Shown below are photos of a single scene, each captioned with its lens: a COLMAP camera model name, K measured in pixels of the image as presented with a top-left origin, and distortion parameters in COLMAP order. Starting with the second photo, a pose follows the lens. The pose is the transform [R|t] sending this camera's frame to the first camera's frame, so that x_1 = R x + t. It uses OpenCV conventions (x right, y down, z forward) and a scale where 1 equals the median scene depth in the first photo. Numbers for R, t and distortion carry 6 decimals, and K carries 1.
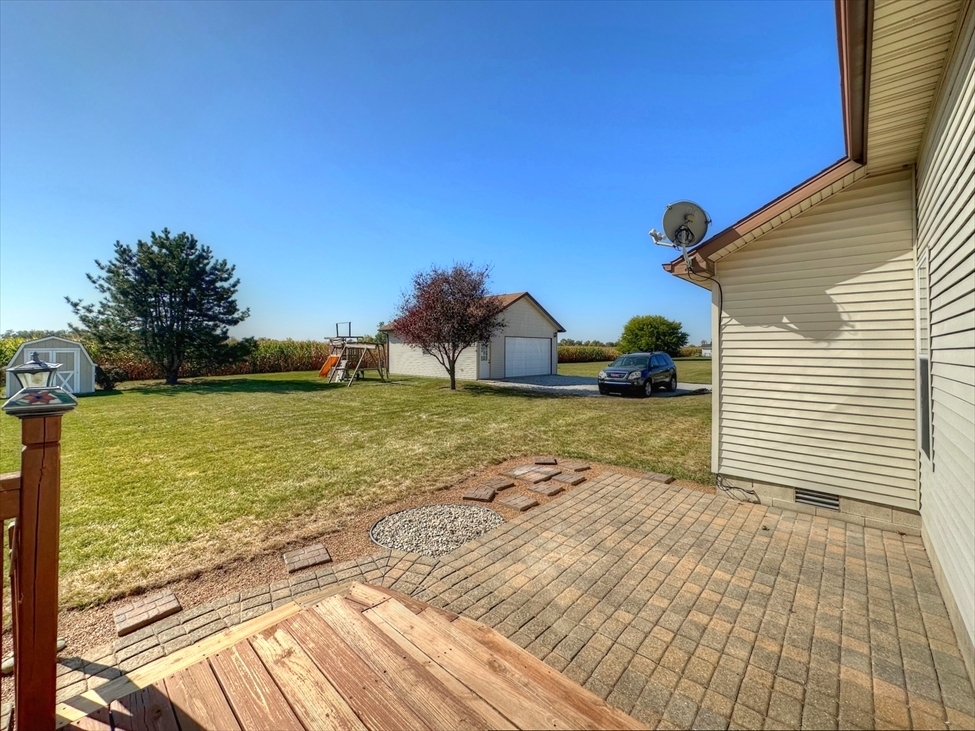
lens RADIAL K [[400.1, 0, 485.8], [0, 400.1, 342.9], [0, 0, 1]] dist [-0.001902, -0.000260]
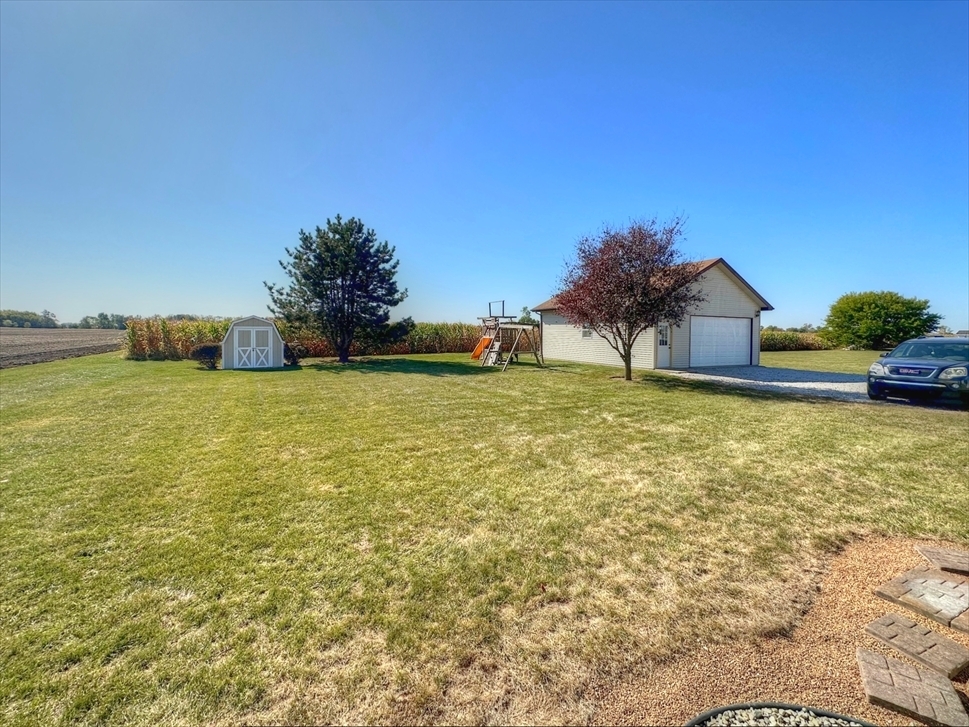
lens RADIAL K [[400.5, 0, 484.3], [0, 400.5, 335.0], [0, 0, 1]] dist [-0.000743, 0.000305]
pose [[0.938298, 0.010228, -0.345676, -0.070643], [-0.004066, 0.999820, 0.018546, 0.011359], [0.345803, -0.015996, 0.938171, 0.138900]]
